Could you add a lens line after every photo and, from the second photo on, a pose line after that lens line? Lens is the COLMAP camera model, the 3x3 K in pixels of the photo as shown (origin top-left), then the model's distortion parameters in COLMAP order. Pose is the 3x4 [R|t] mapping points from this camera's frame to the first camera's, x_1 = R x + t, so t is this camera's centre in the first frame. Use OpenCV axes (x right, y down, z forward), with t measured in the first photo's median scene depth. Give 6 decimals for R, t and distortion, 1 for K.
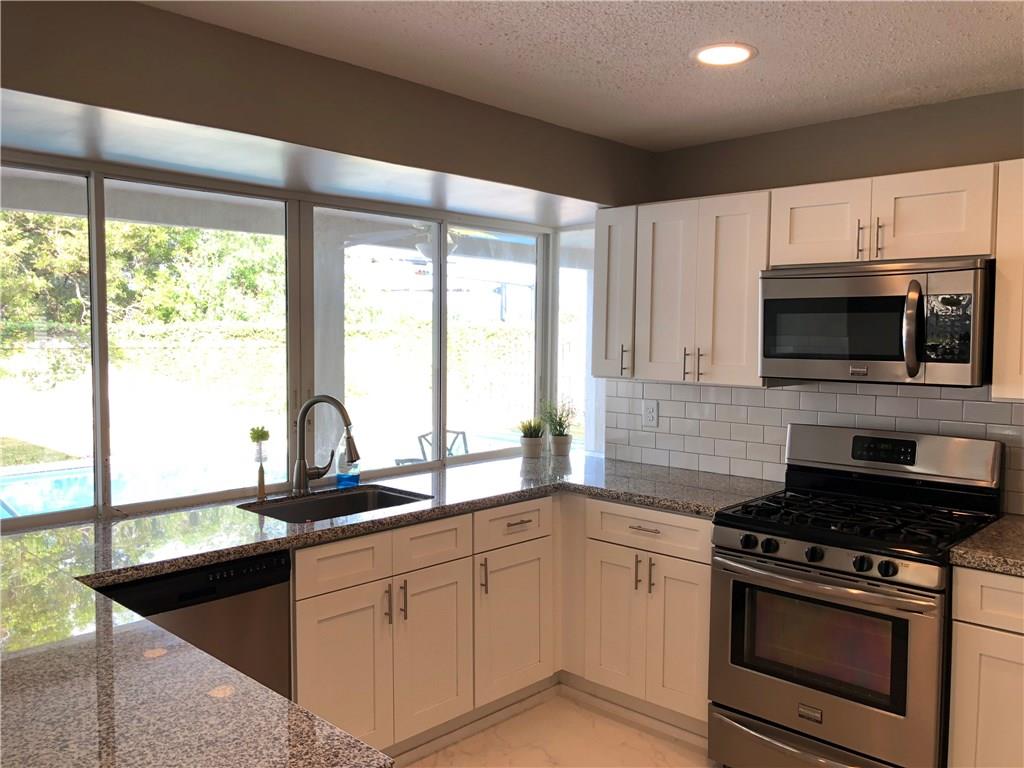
lens RADIAL K [[859.1, 0, 511.2], [0, 859.1, 378.3], [0, 0, 1]] dist [0.043509, -0.072667]
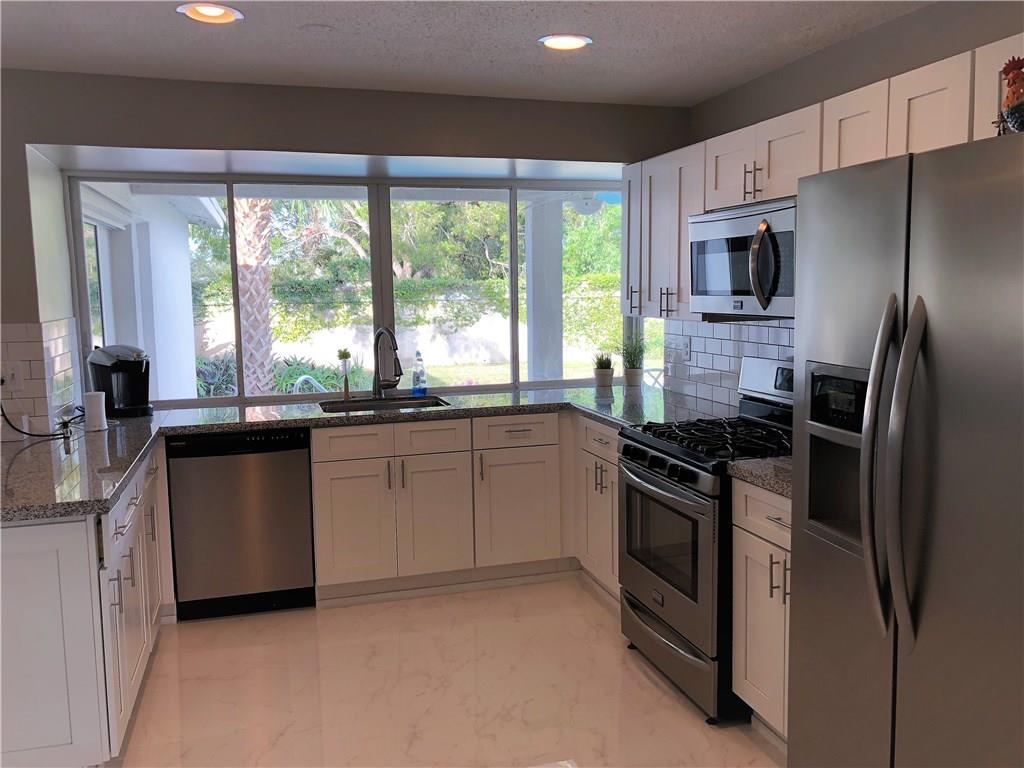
lens RADIAL K [[859.1, 0, 507.3], [0, 859.1, 382.9], [0, 0, 1]] dist [0.043509, -0.072667]
pose [[0.861995, 0.037331, -0.505541, 0.661045], [-0.006076, 0.997974, 0.063334, 0.020532], [0.506881, -0.051522, 0.860475, -0.086446]]
